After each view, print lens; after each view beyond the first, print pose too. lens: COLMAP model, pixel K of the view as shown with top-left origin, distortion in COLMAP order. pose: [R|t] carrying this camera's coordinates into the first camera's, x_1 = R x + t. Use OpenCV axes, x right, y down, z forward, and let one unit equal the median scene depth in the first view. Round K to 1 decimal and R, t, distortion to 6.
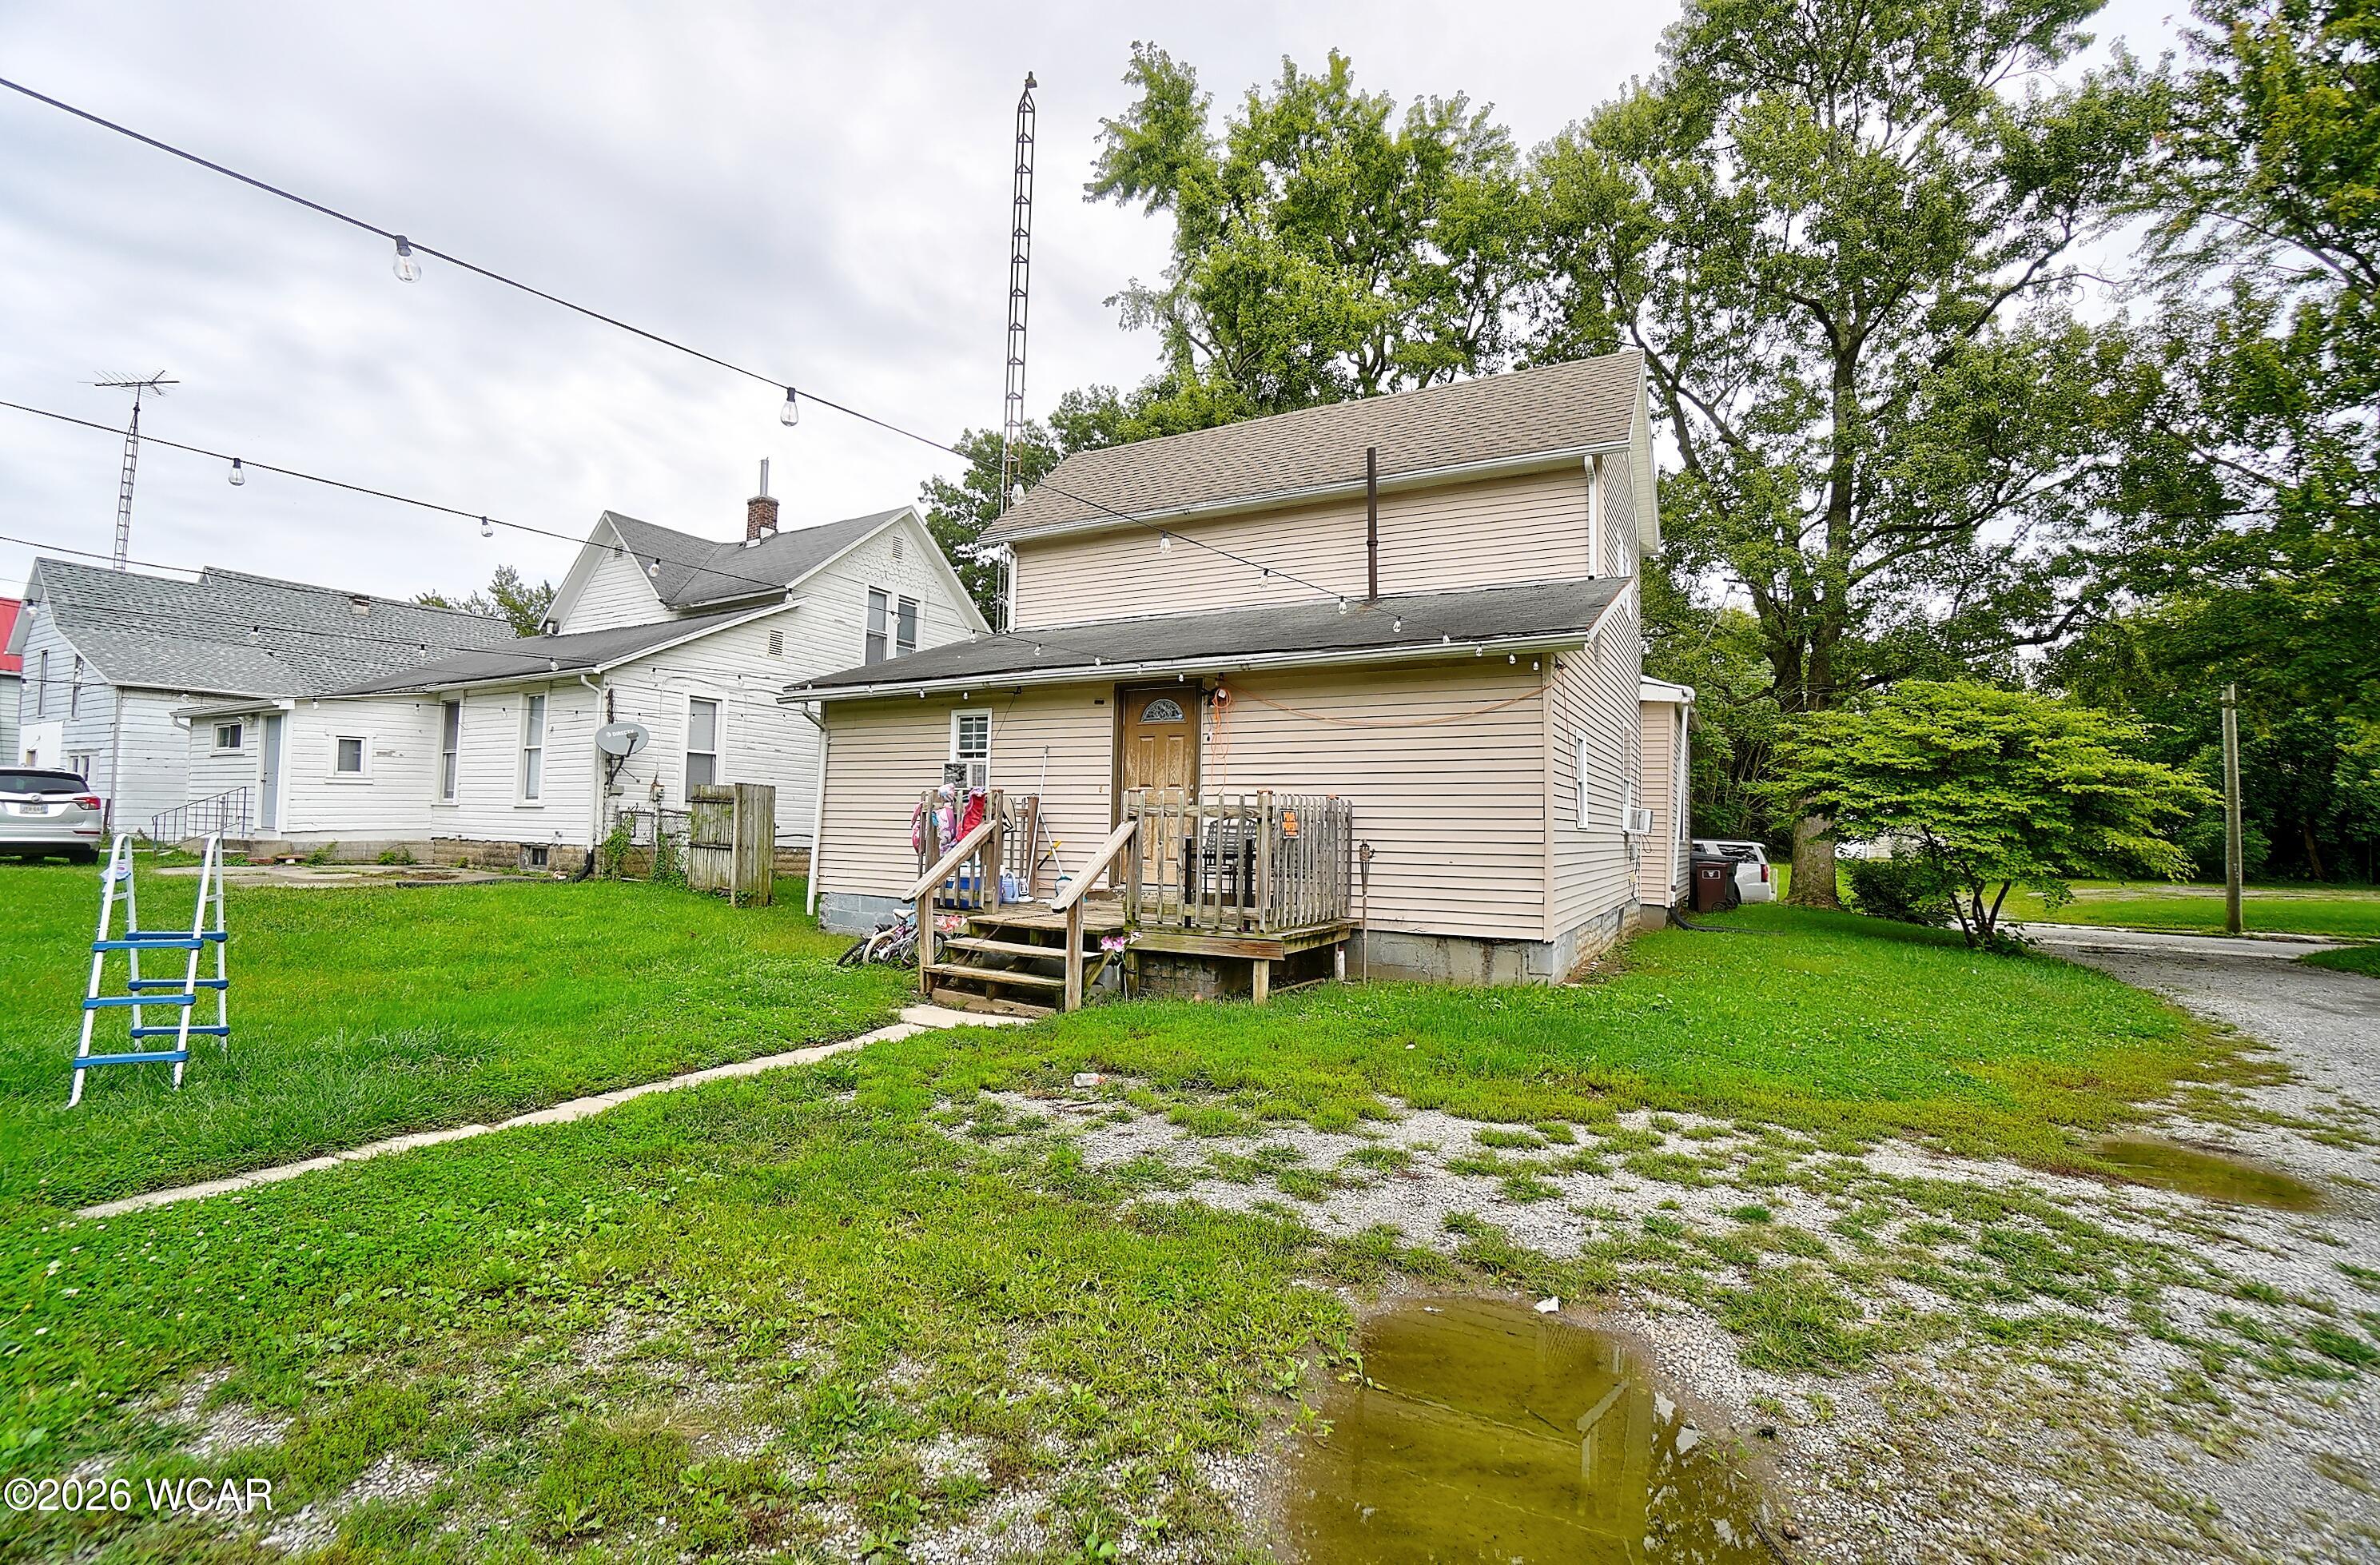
lens RADIAL K [[1060.0, 0, 1138.2], [0, 1060.0, 782.6], [0, 0, 1]] dist [-0.060887, 0.022585]
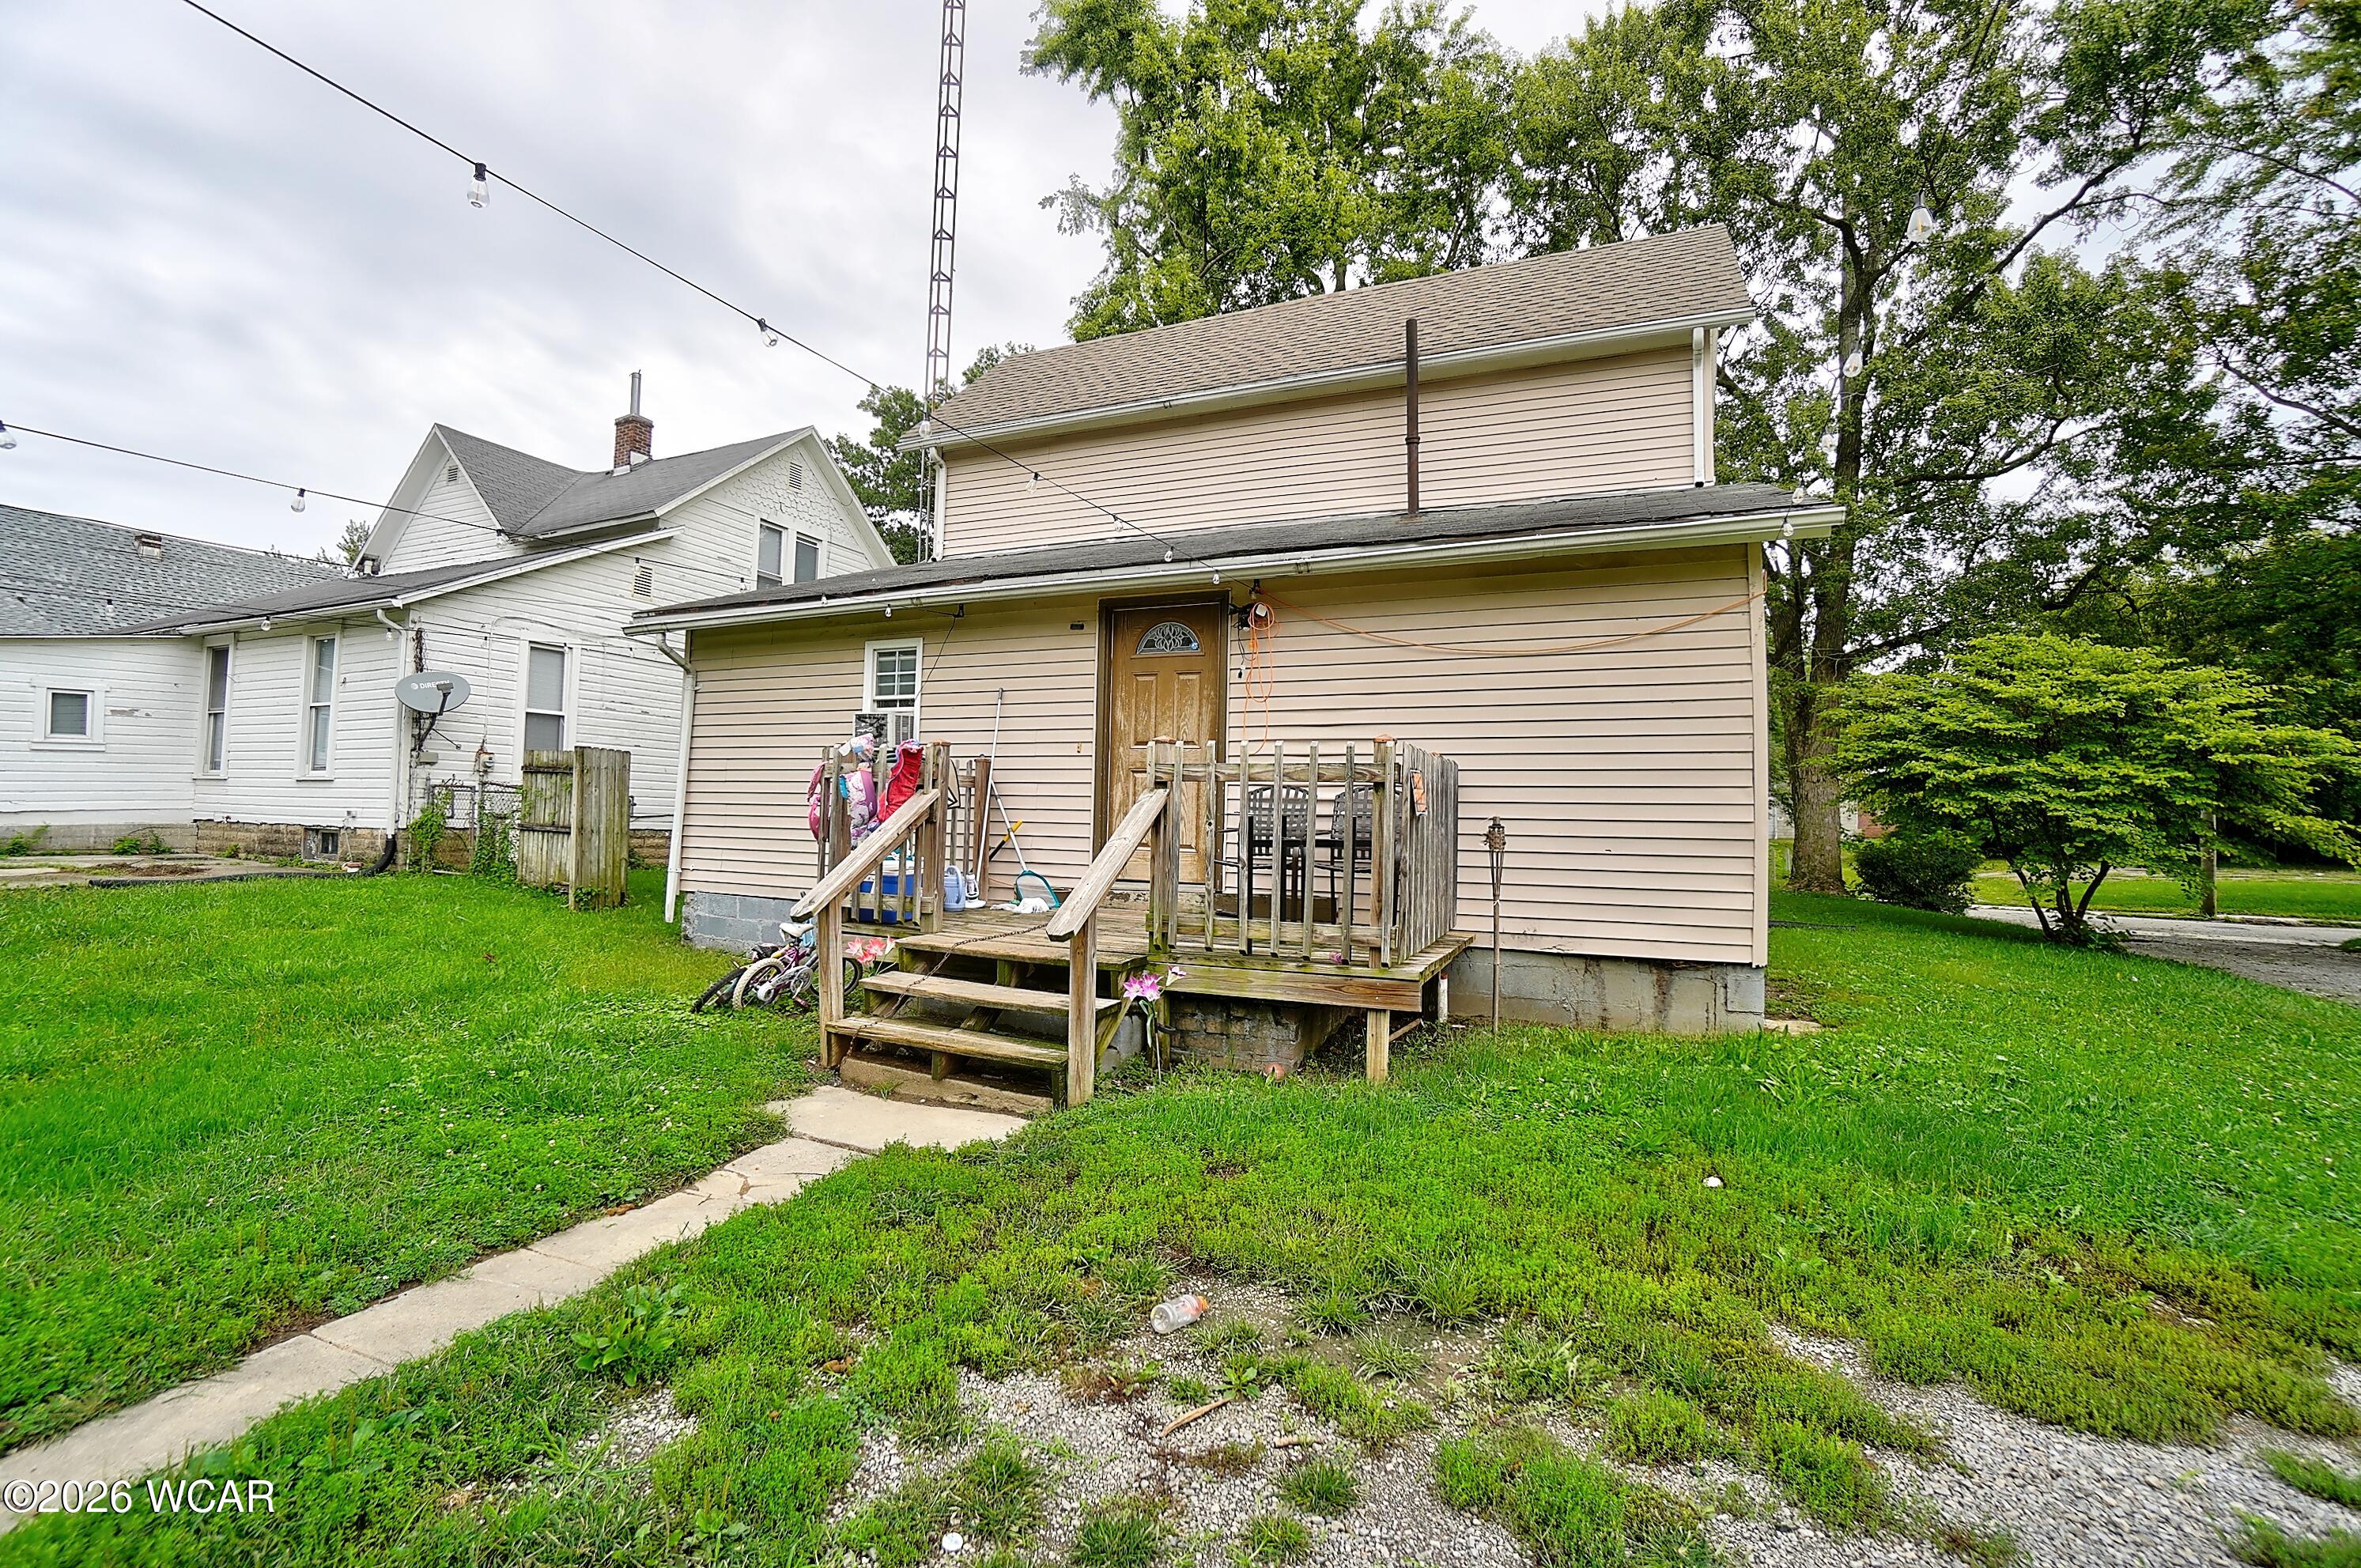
lens RADIAL K [[1055.0, 0, 1141.9], [0, 1055.0, 776.9], [0, 0, 1]] dist [-0.059772, 0.021791]
pose [[0.995768, 0.002210, 0.091872, -0.044409], [-0.003249, 0.999932, 0.011159, 0.013103], [-0.091841, -0.011410, 0.995708, 0.218936]]
